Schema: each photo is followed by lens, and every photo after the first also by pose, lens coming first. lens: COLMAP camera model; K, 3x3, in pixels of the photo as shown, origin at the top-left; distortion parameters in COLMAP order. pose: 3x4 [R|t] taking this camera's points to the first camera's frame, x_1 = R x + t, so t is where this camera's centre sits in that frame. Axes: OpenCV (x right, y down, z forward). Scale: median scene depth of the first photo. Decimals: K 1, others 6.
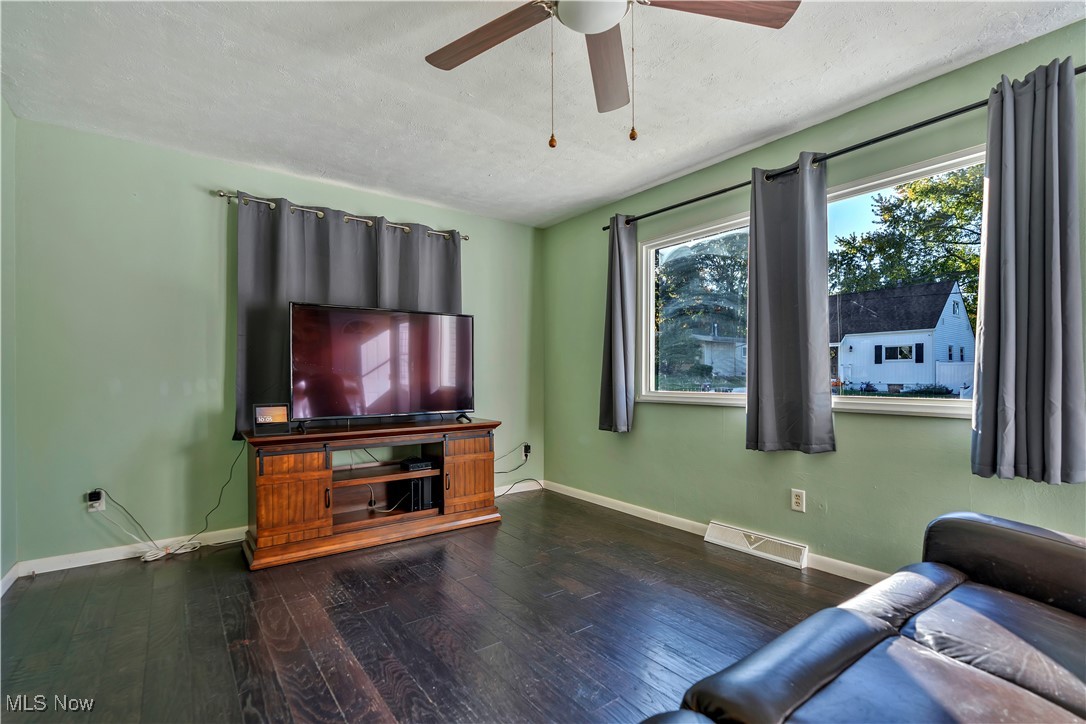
lens RADIAL K [[506.1, 0, 539.9], [0, 506.1, 375.6], [0, 0, 1]] dist [0.000704, 0.000788]
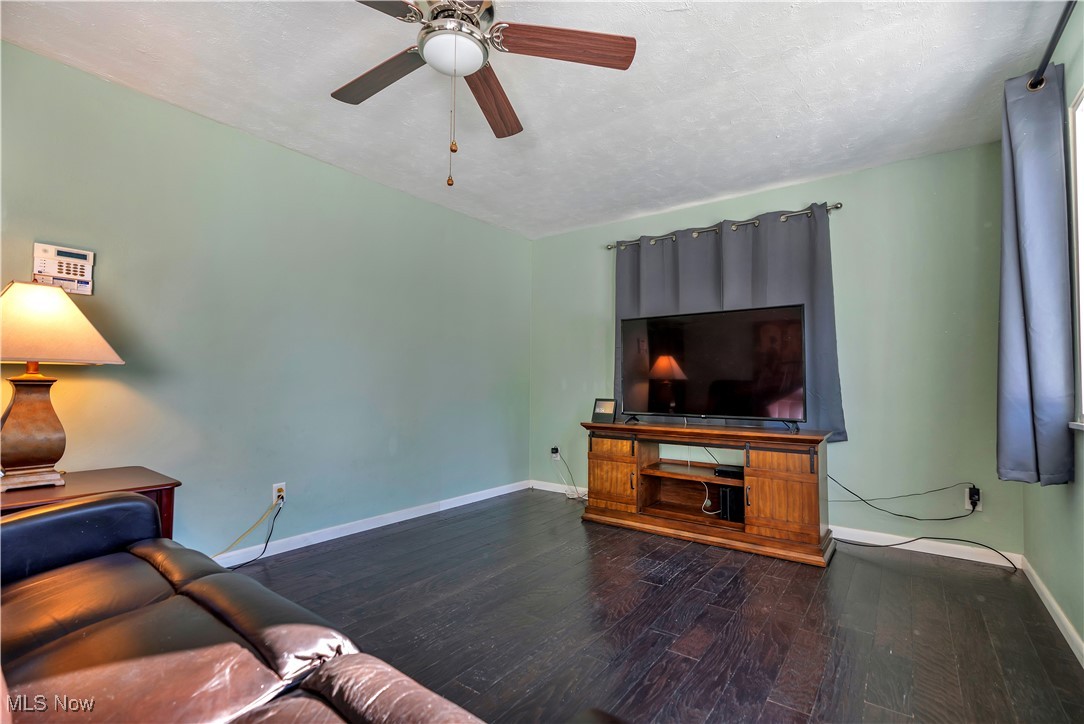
lens RADIAL K [[501.1, 0, 549.1], [0, 501.1, 361.1], [0, 0, 1]] dist [0.000814, 0.000924]
pose [[0.286797, -0.037723, -0.957248, 0.613655], [-0.004556, 0.999159, -0.040740, 0.010237], [0.957980, 0.016045, 0.286384, 0.439695]]
